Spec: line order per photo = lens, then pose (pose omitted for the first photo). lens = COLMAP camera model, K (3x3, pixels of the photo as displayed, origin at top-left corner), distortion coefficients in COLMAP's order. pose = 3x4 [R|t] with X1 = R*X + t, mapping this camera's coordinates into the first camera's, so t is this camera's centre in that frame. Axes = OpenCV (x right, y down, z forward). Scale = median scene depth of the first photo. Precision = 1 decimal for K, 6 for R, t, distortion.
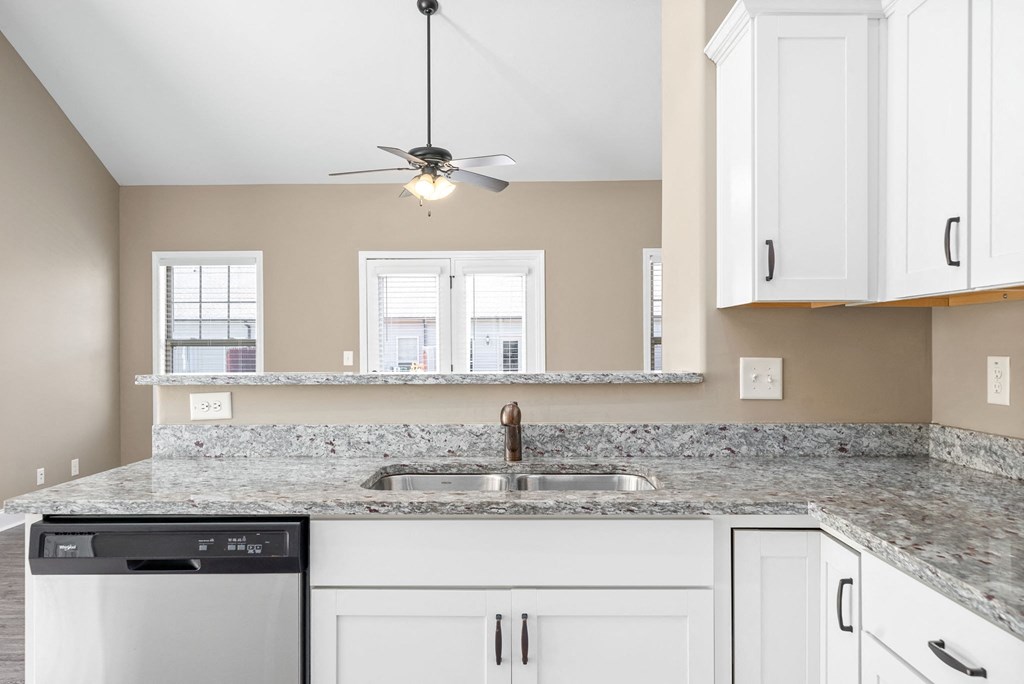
lens RADIAL K [[702.2, 0, 526.6], [0, 702.2, 349.0], [0, 0, 1]] dist [0.003739, 0.000947]
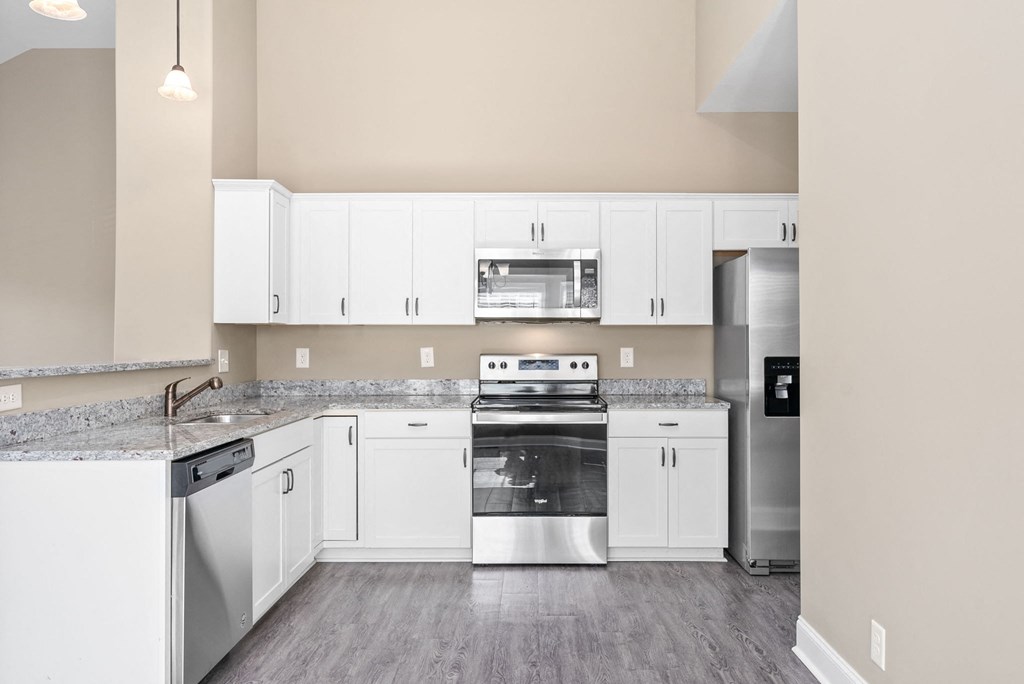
lens RADIAL K [[629.8, 0, 534.7], [0, 629.8, 343.6], [0, 0, 1]] dist [0.050102, 0.001945]
pose [[-0.012588, 0.003575, 0.999914, -1.476685], [0.004638, 0.999983, -0.003517, 0.005329], [-0.999910, 0.004593, -0.012604, 0.206777]]
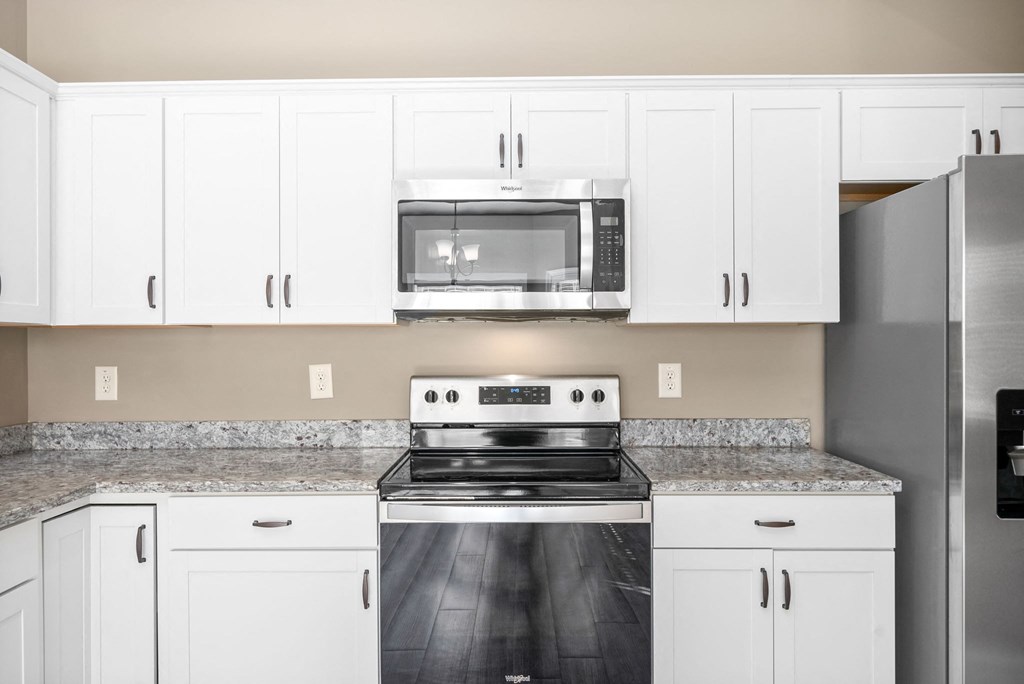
lens RADIAL K [[648.9, 0, 508.6], [0, 648.9, 345.4], [0, 0, 1]] dist [-0.003207, -0.000288]
pose [[0.002163, 0.003402, 0.999992, -0.603864], [0.008477, 0.999958, -0.003420, -0.019971], [-0.999962, 0.008485, 0.002134, 0.176025]]
